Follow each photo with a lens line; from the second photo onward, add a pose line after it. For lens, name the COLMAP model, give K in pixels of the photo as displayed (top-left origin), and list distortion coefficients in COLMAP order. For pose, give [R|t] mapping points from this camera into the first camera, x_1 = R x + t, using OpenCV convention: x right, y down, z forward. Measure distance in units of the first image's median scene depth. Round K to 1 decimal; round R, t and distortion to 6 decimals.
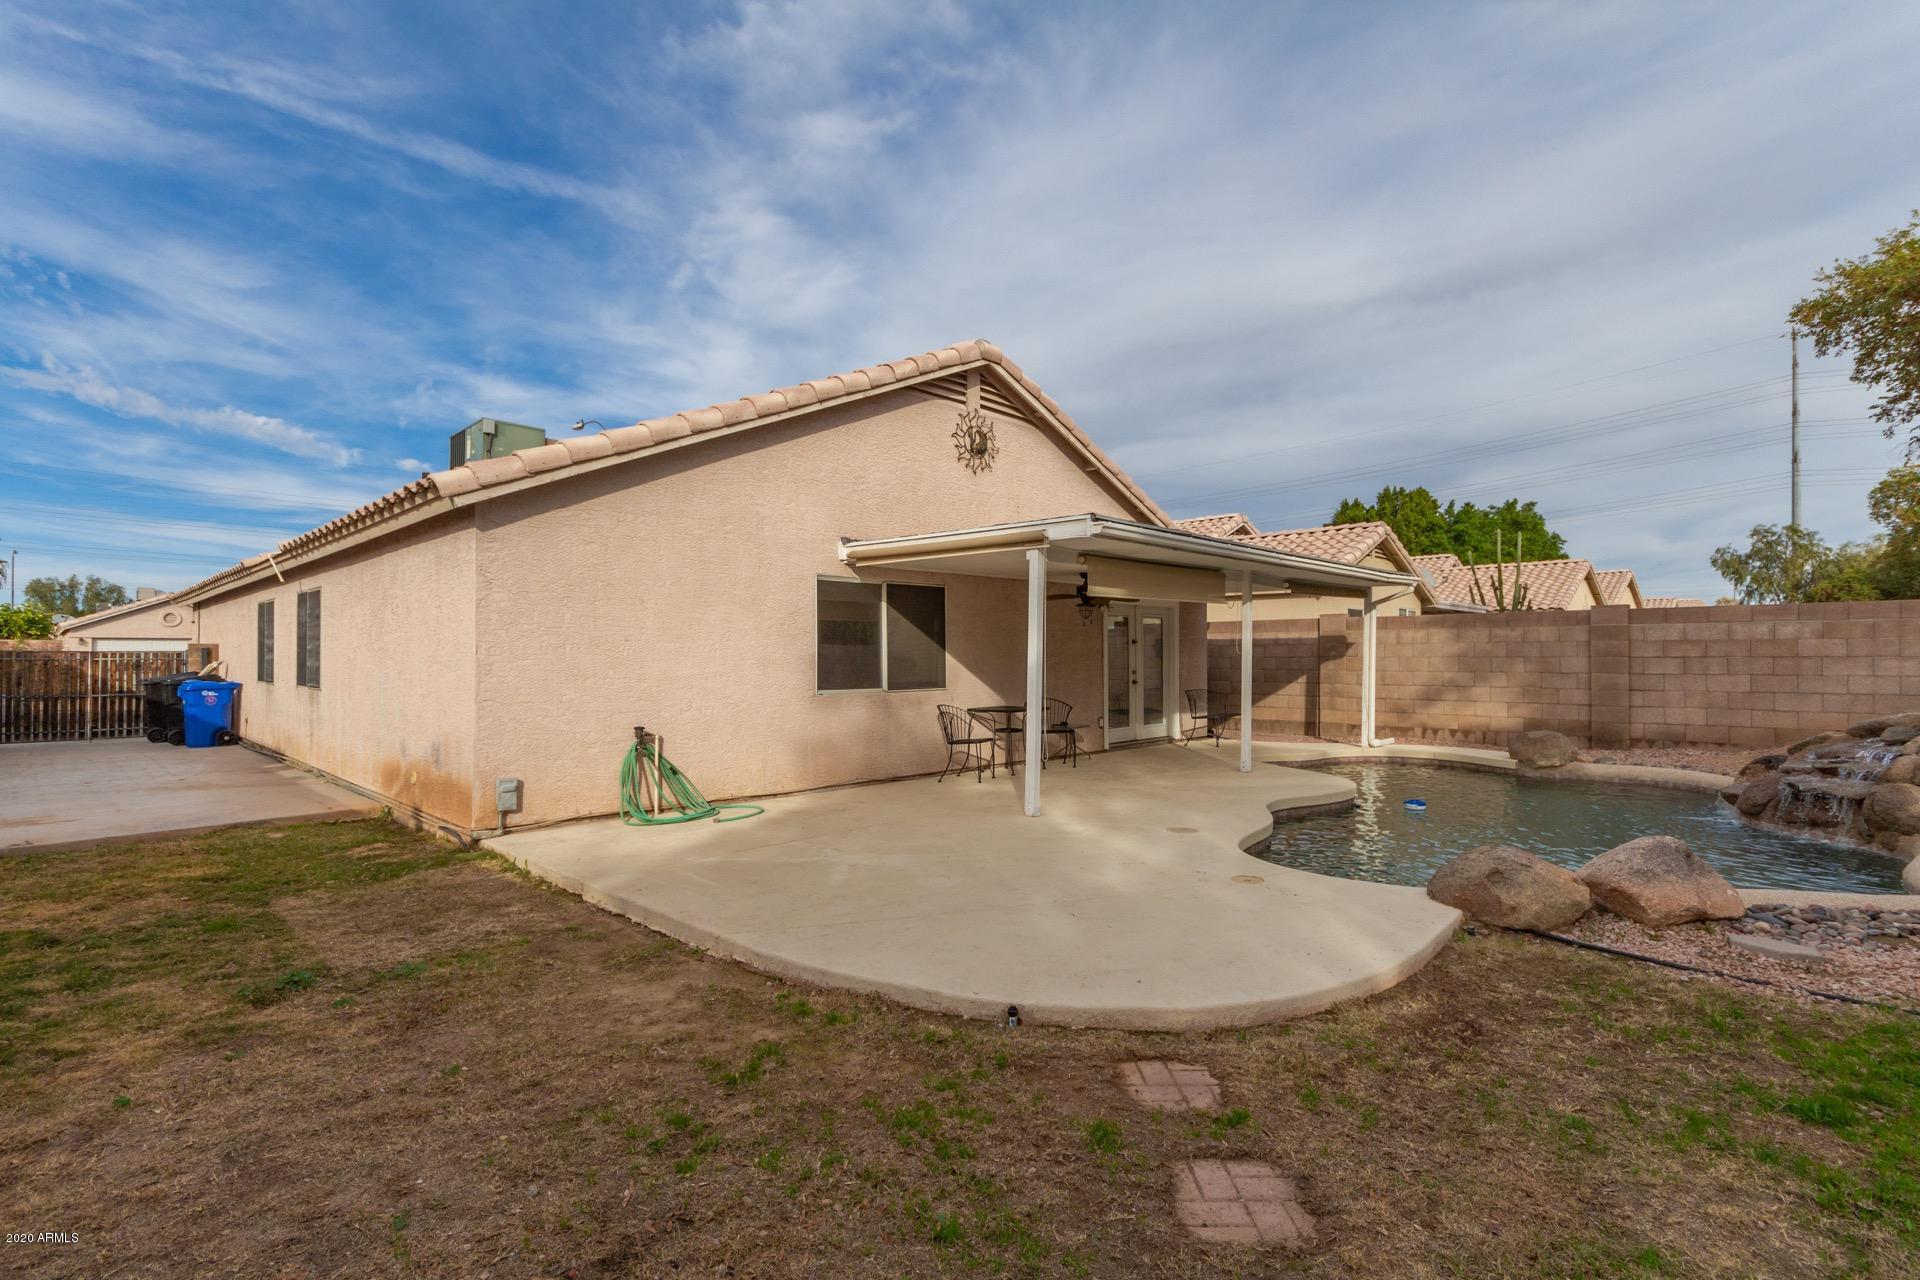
lens RADIAL K [[895.6, 0, 965.1], [0, 895.6, 648.8], [0, 0, 1]] dist [0.002976, 0.000617]
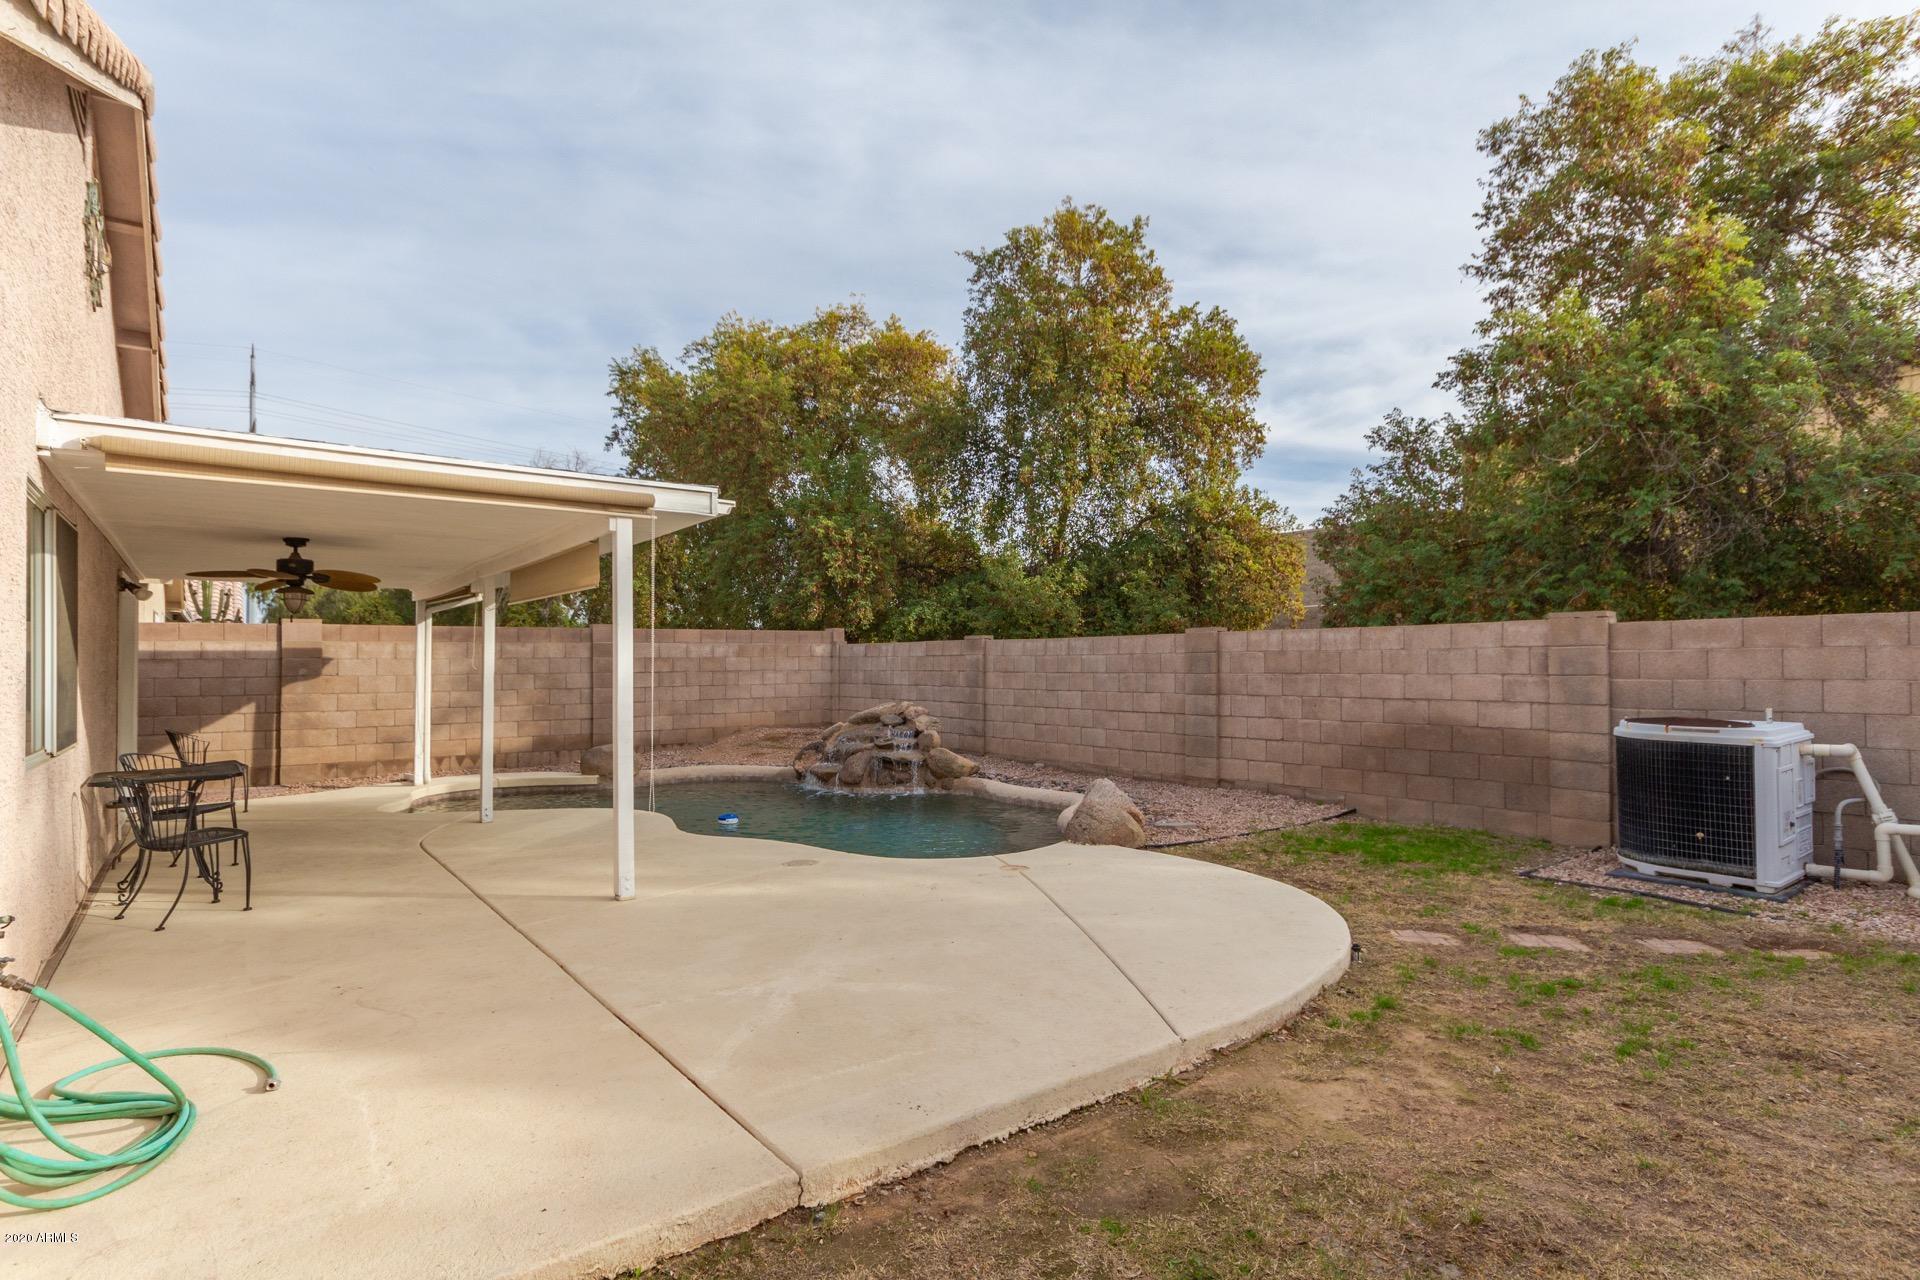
lens RADIAL K [[1015.8, 0, 965.5], [0, 1015.8, 647.0], [0, 0, 1]] dist [0.001918, -0.000166]
pose [[0.161814, 0.019149, 0.986636, -0.444653], [0.004201, 0.999789, -0.020093, 0.004987], [-0.986812, 0.007396, 0.161699, 0.407071]]
